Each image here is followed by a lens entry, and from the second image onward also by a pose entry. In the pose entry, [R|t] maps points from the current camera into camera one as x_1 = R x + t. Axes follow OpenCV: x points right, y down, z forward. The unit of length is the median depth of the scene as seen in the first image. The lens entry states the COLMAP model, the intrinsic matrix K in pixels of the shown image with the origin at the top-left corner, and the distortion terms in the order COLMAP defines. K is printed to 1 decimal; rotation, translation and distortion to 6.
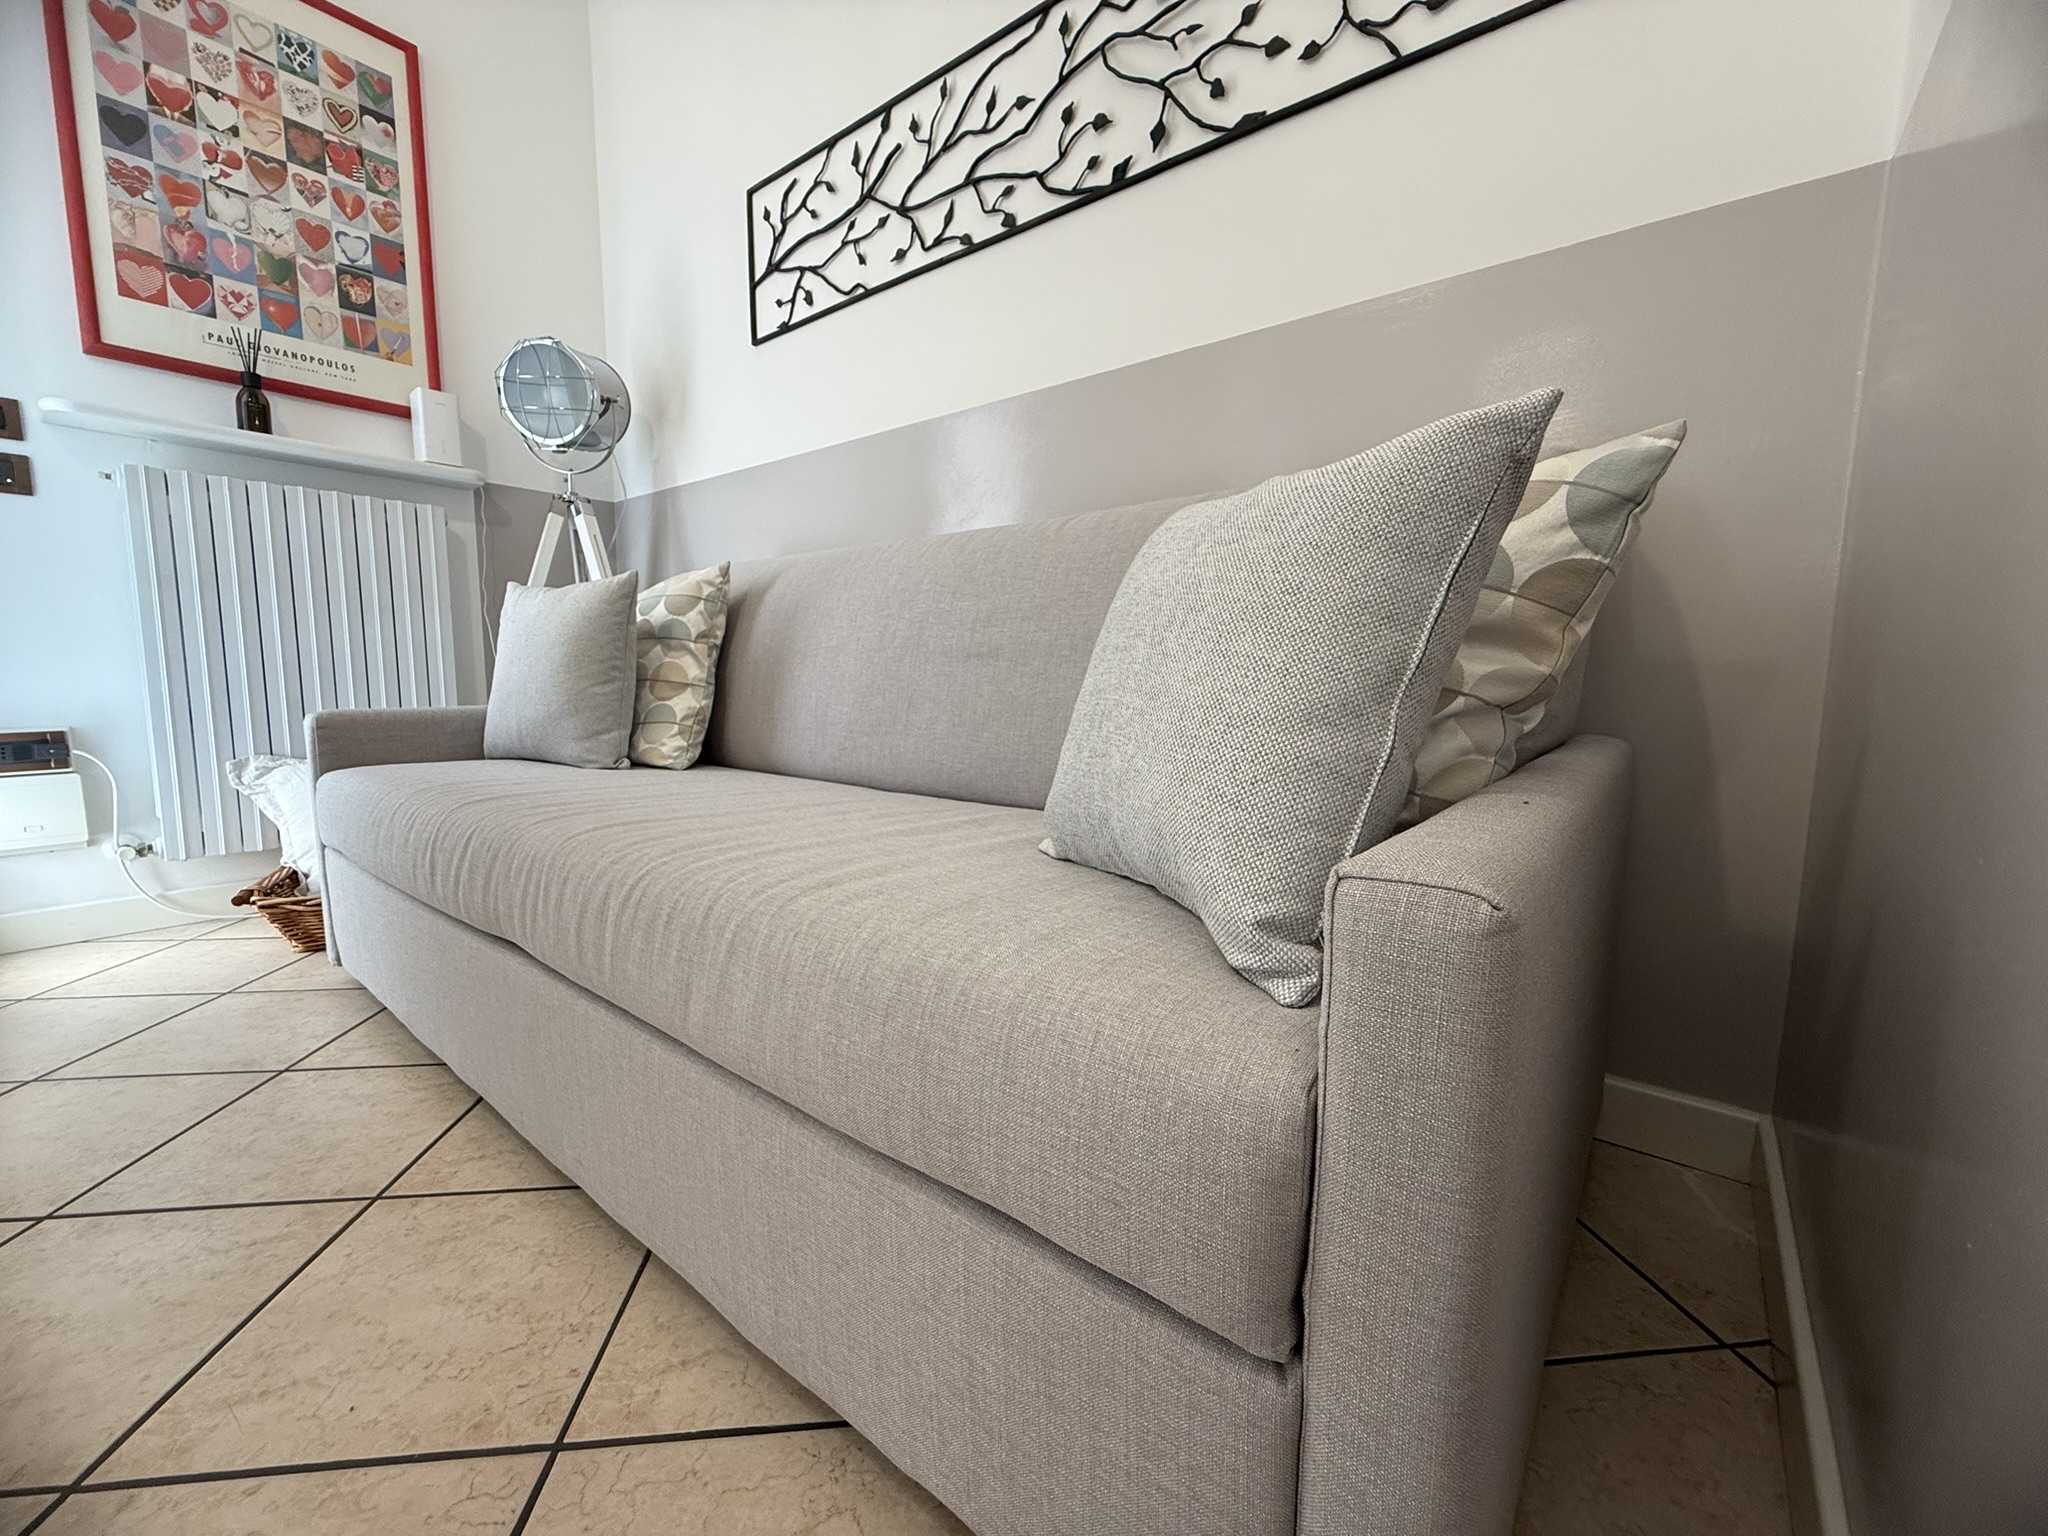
lens RADIAL K [[819.1, 0, 1022.1], [0, 819.1, 774.5], [0, 0, 1]] dist [0.001092, 0.000330]
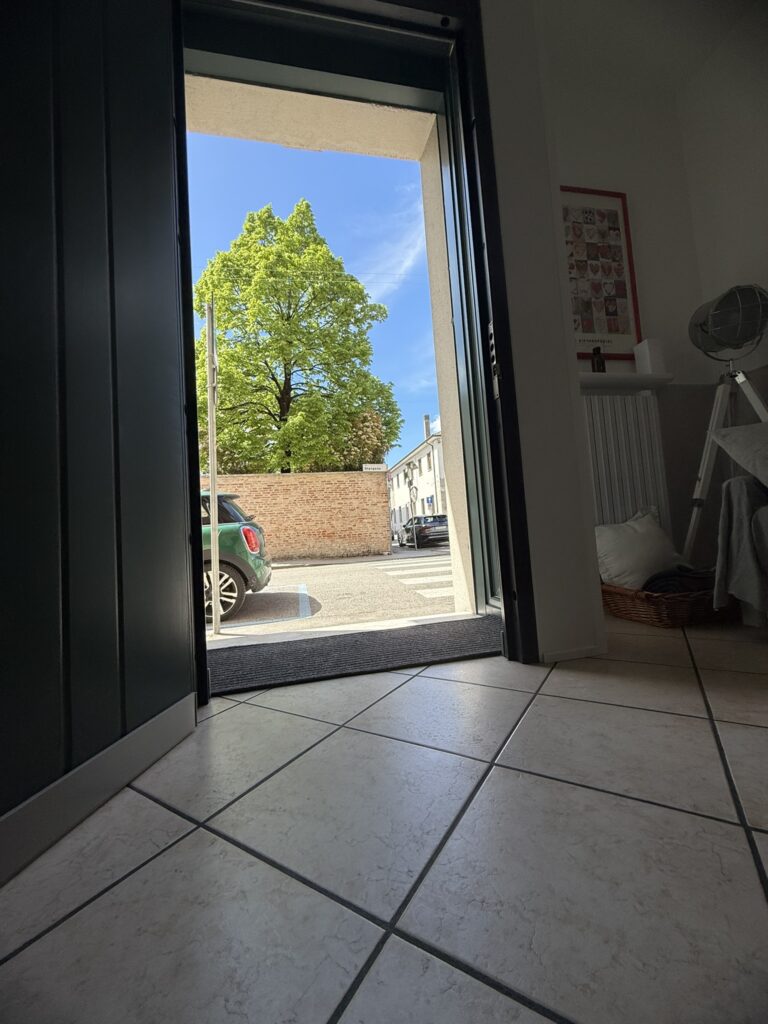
lens RADIAL K [[409.5, 0, 382.8], [0, 409.5, 507.8], [0, 0, 1]] dist [0.001092, 0.000330]
pose [[0.778326, -0.107220, -0.618637, -0.681876], [0.000615, 0.985441, -0.170019, 0.095375], [0.627860, 0.131949, 0.767060, -0.102106]]
